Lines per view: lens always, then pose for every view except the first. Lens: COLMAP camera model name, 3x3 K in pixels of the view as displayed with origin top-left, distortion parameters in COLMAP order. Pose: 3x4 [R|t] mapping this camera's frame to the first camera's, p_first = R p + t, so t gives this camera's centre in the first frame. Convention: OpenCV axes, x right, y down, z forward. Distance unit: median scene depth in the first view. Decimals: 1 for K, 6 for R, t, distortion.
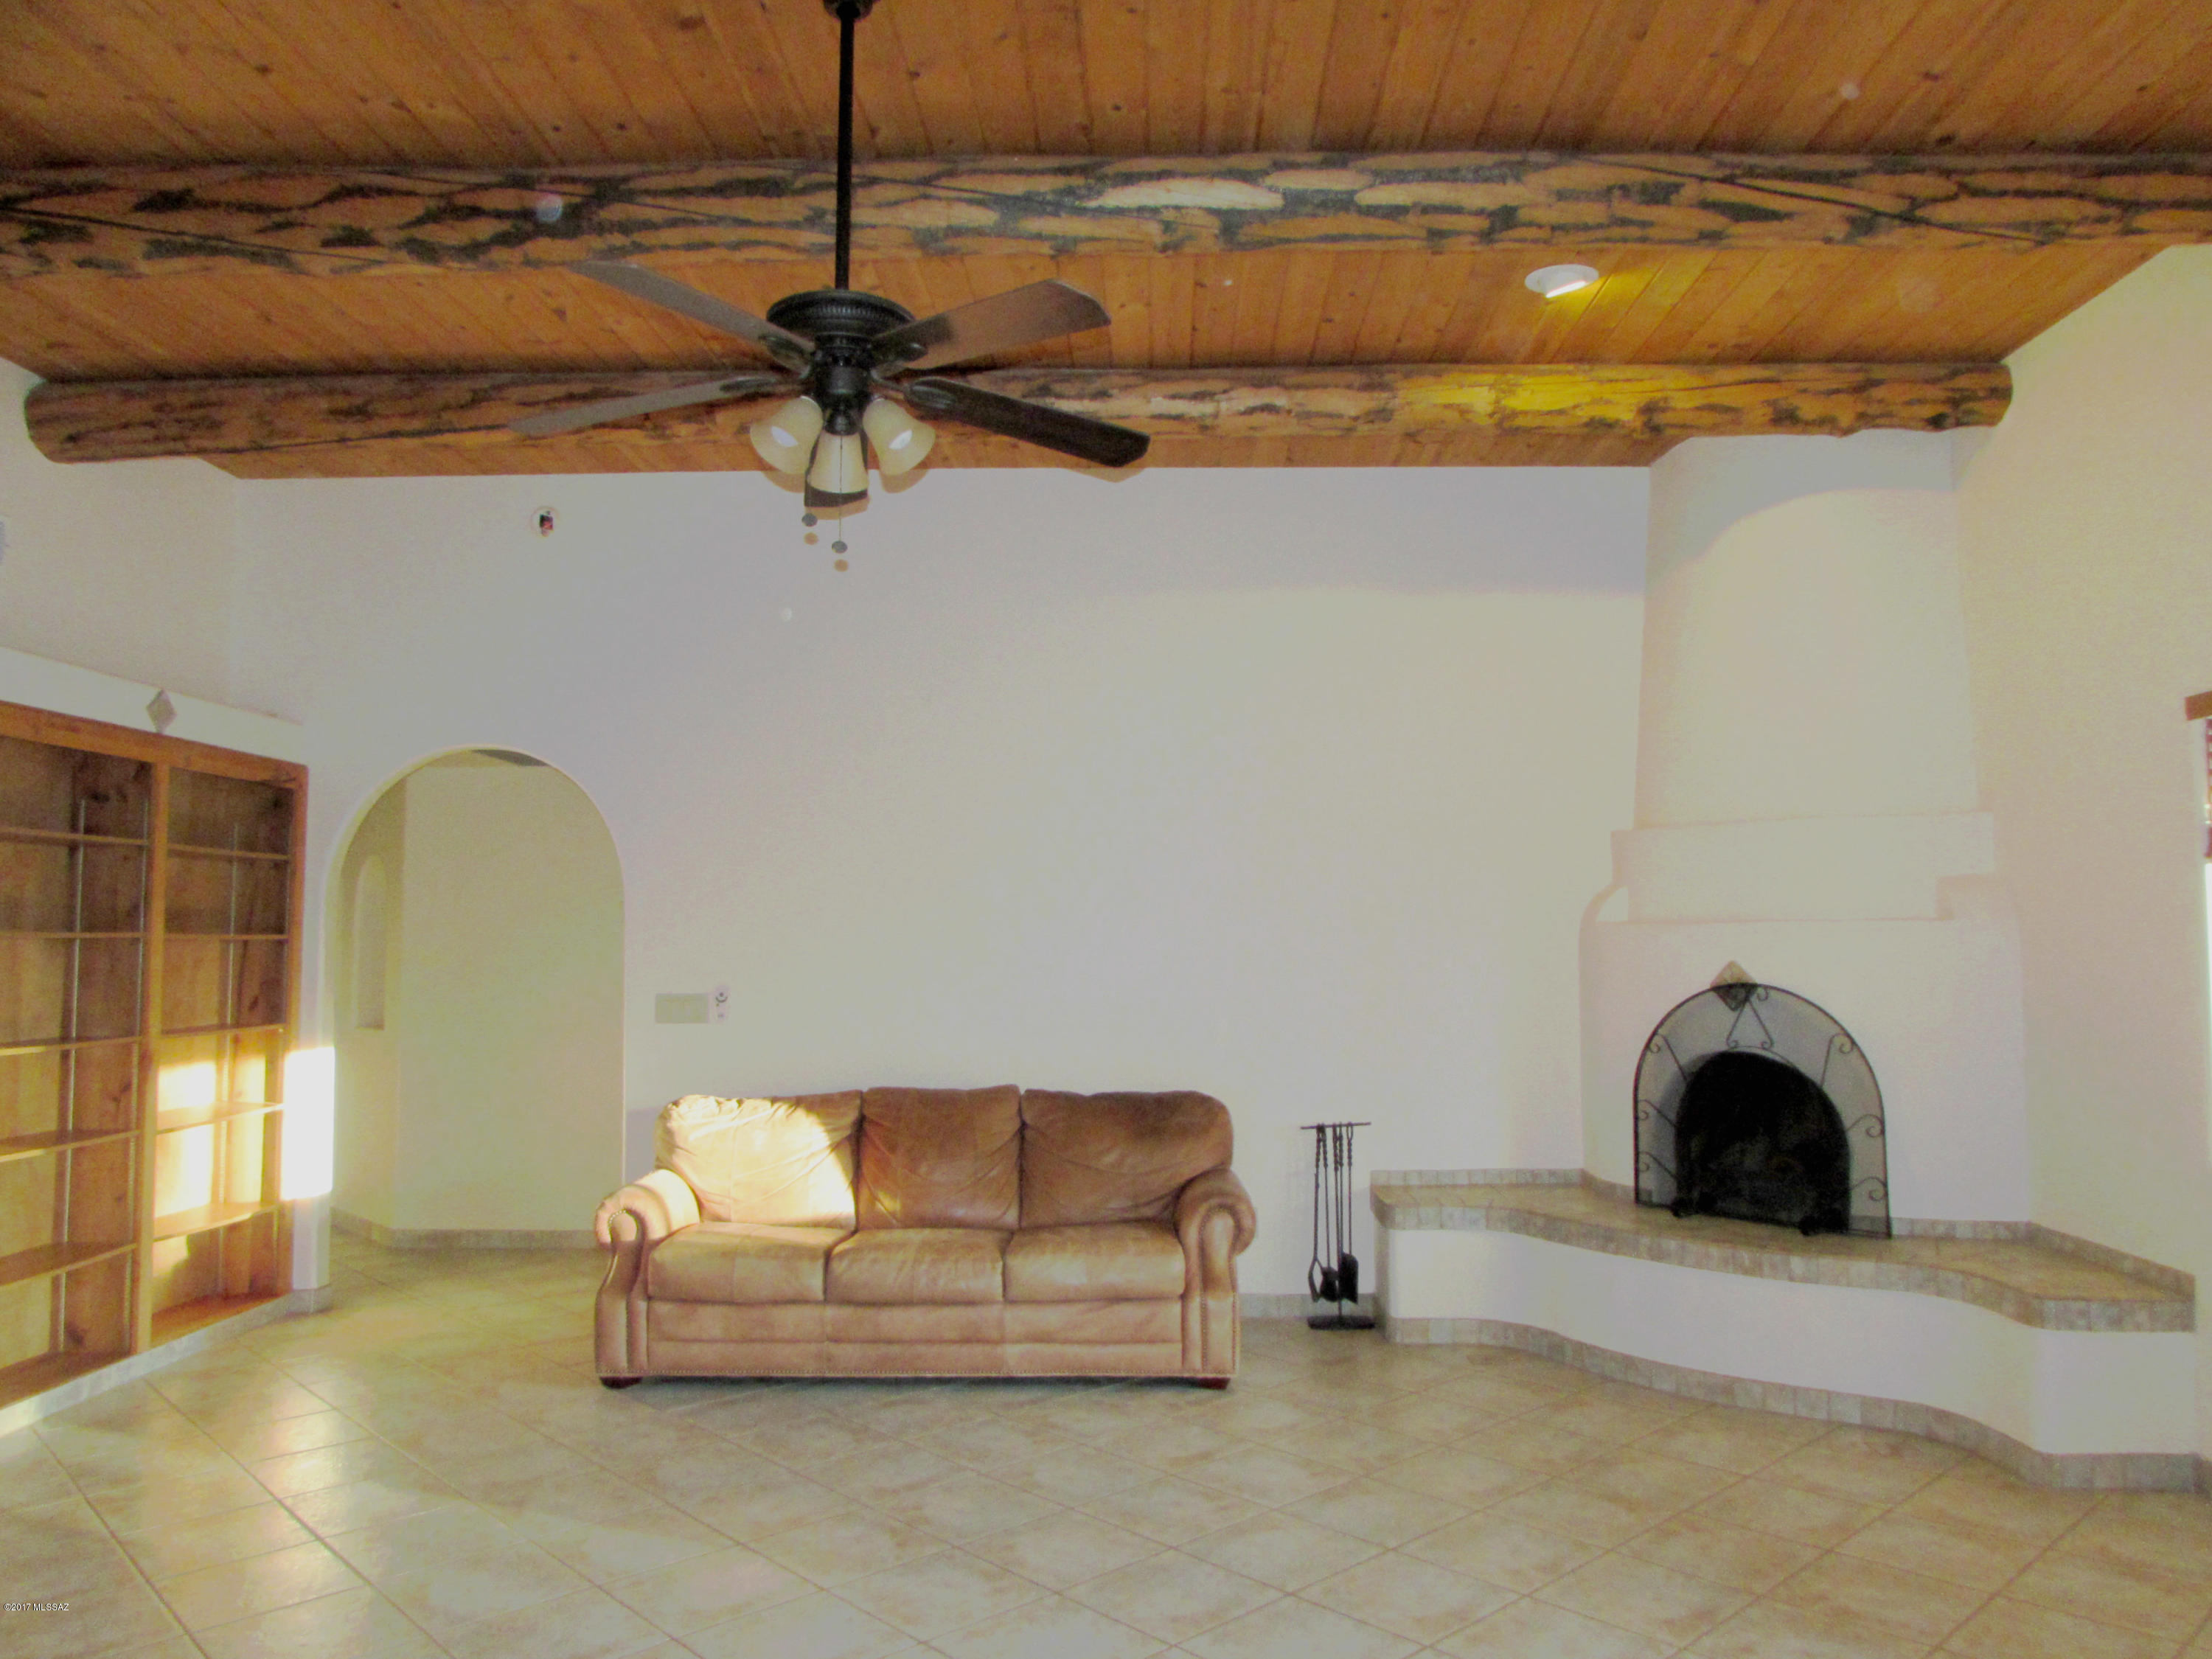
lens RADIAL K [[1518.1, 0, 1178.9], [0, 1518.1, 860.4], [0, 0, 1]] dist [-0.039012, 0.002012]
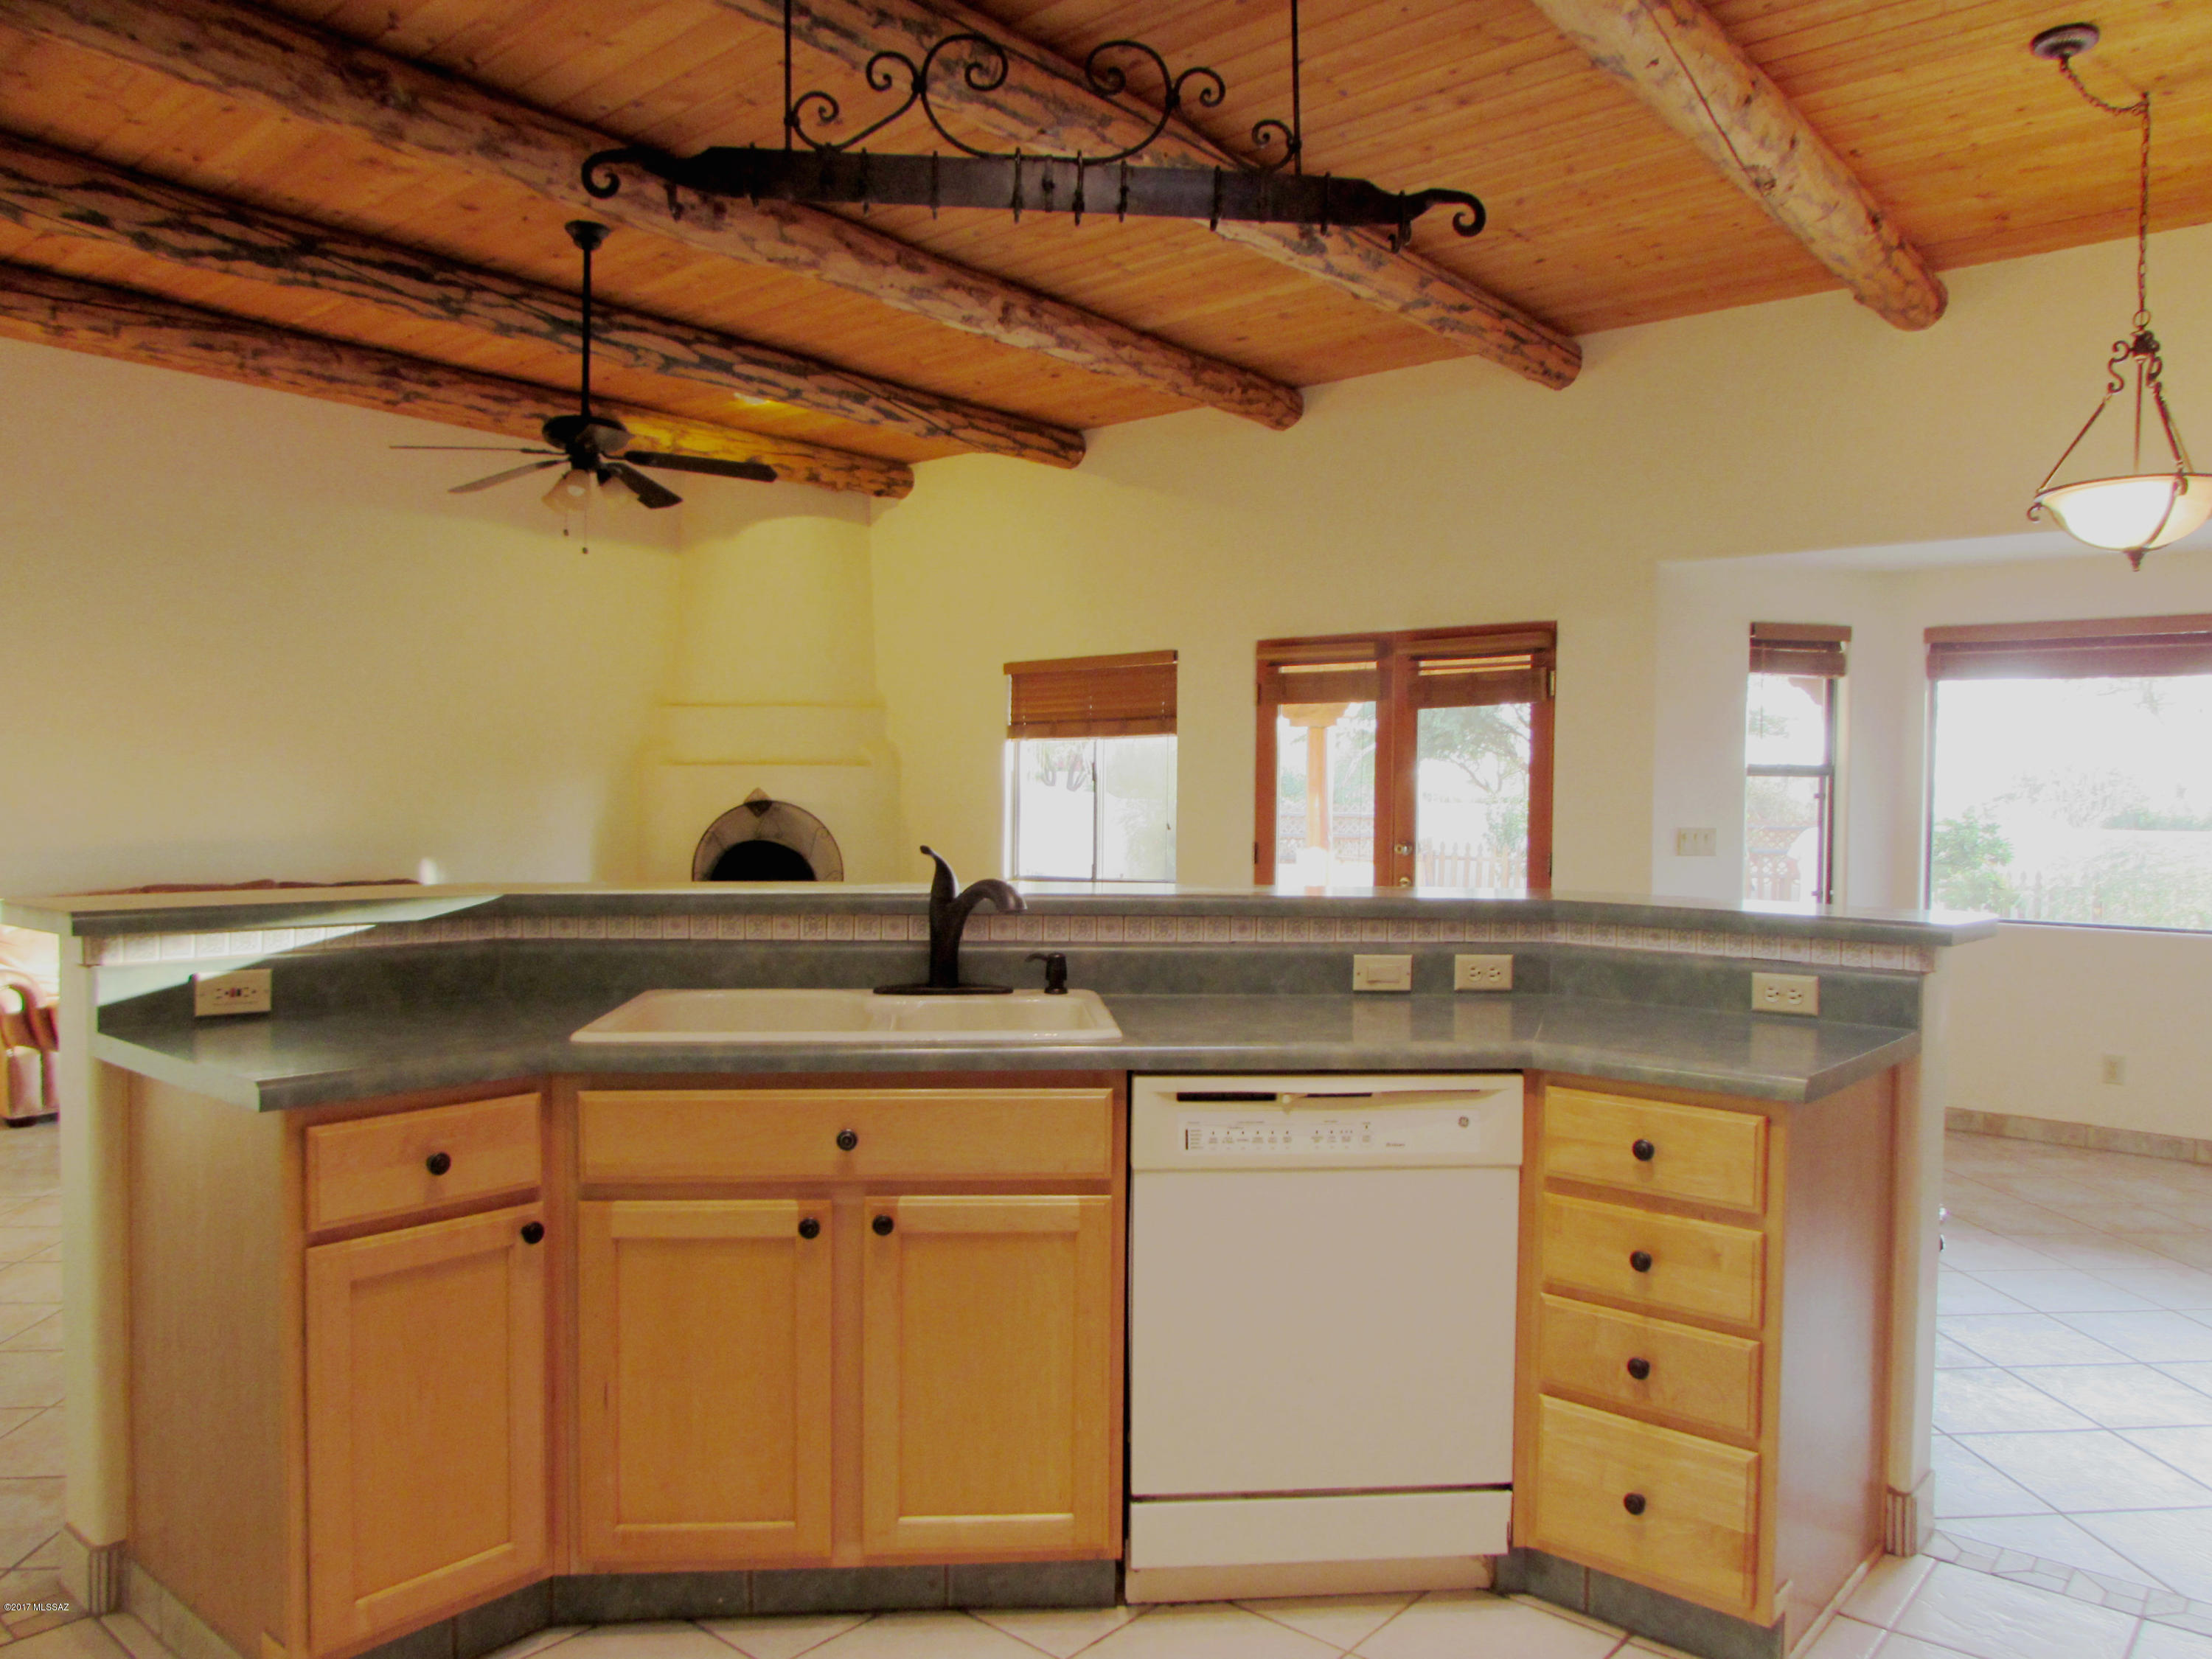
lens RADIAL K [[1576.9, 0, 1106.0], [0, 1576.9, 829.5], [0, 0, 1]] dist [-0.020638, -0.002642]
pose [[0.633463, -0.008694, 0.773724, -1.063573], [-0.048983, 0.997481, 0.051311, 0.004769], [-0.772221, -0.070403, 0.631442, -0.597750]]
